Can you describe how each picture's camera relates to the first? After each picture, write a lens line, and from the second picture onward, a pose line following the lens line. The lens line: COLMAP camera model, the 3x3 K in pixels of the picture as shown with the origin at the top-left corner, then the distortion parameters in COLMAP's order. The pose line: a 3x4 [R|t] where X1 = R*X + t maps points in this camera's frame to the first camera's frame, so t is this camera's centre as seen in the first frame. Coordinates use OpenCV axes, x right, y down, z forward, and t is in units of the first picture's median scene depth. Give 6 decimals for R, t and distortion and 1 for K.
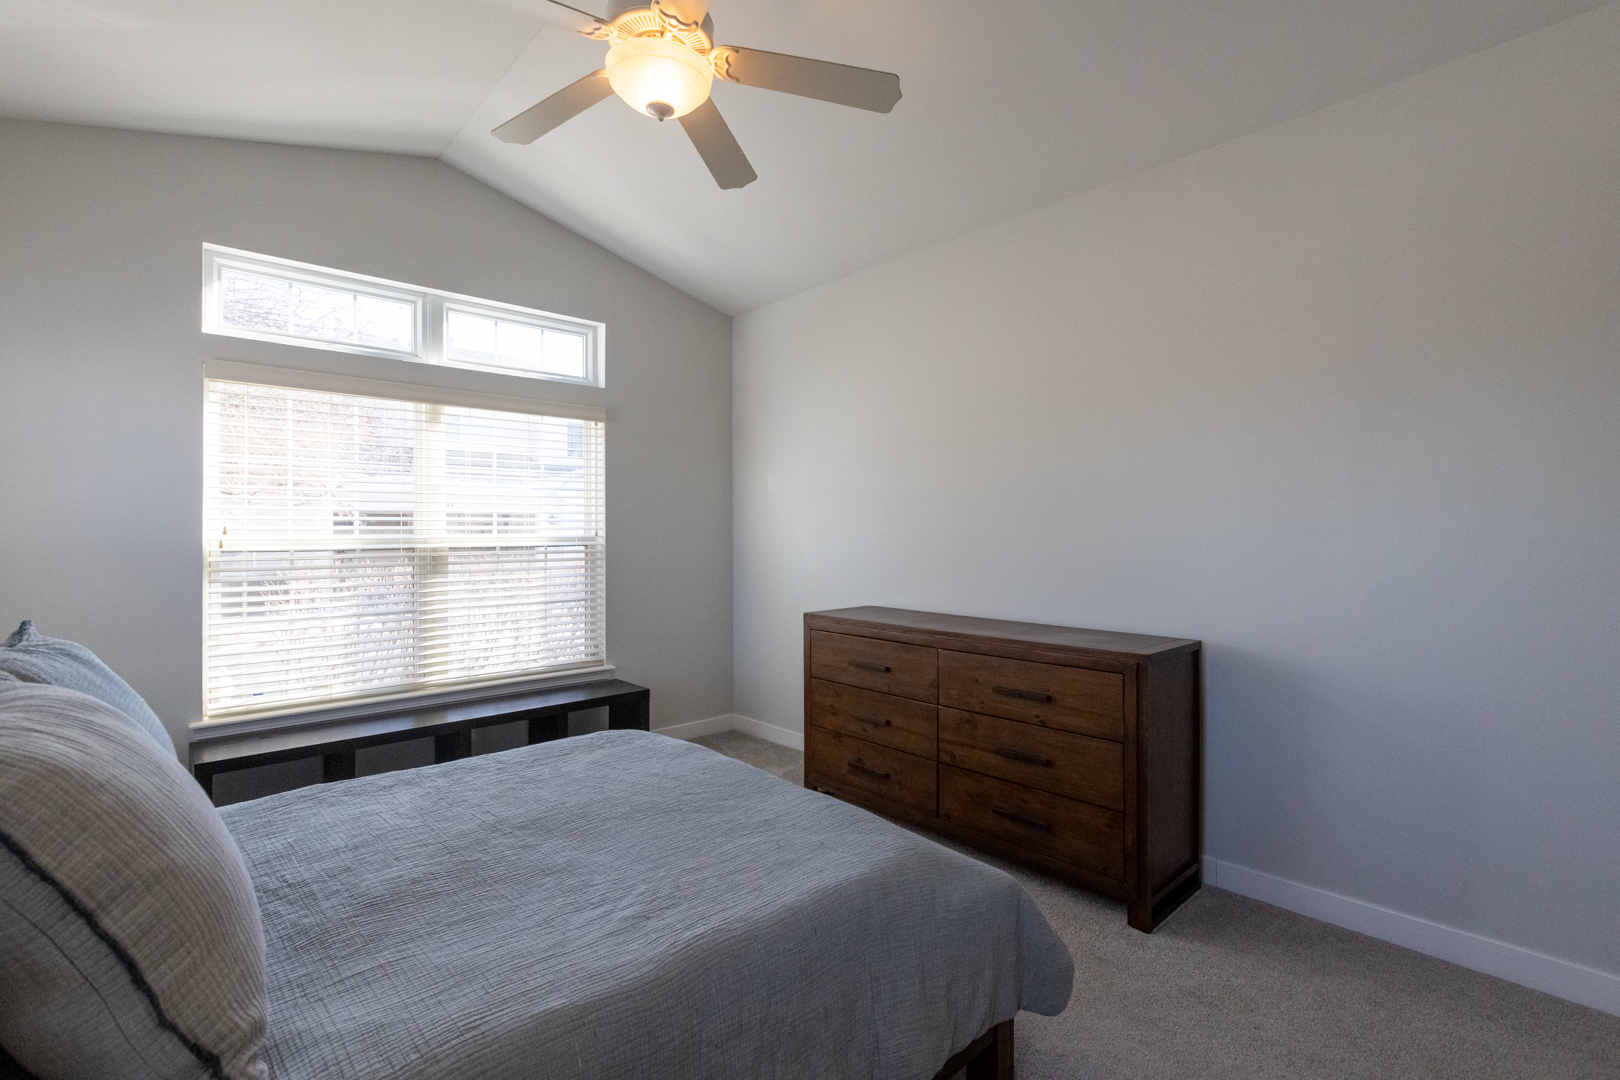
lens RADIAL K [[739.2, 0, 808.3], [0, 739.2, 541.5], [0, 0, 1]] dist [-0.012226, 0.000304]
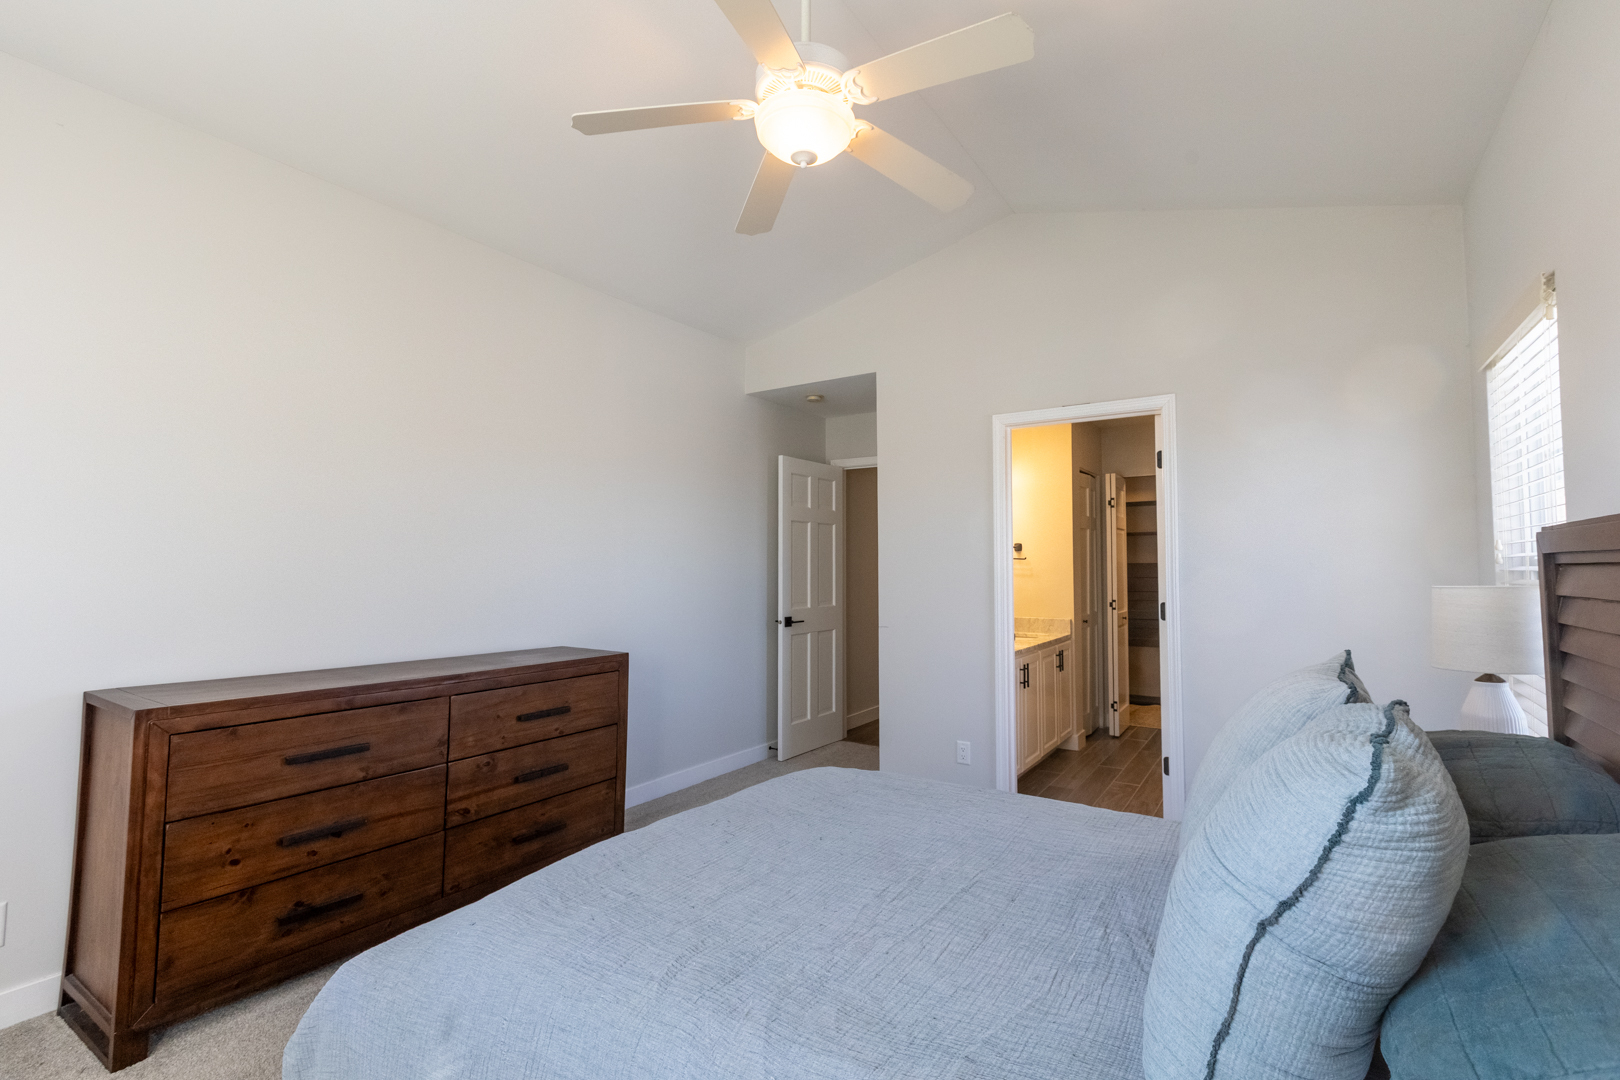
lens RADIAL K [[739.2, 0, 807.5], [0, 739.2, 530.9], [0, 0, 1]] dist [-0.012226, 0.000304]
pose [[-0.250618, 0.048356, 0.966878, -0.768425], [0.003172, 0.998787, -0.049129, -0.005158], [-0.968081, -0.009246, -0.250467, 0.805699]]
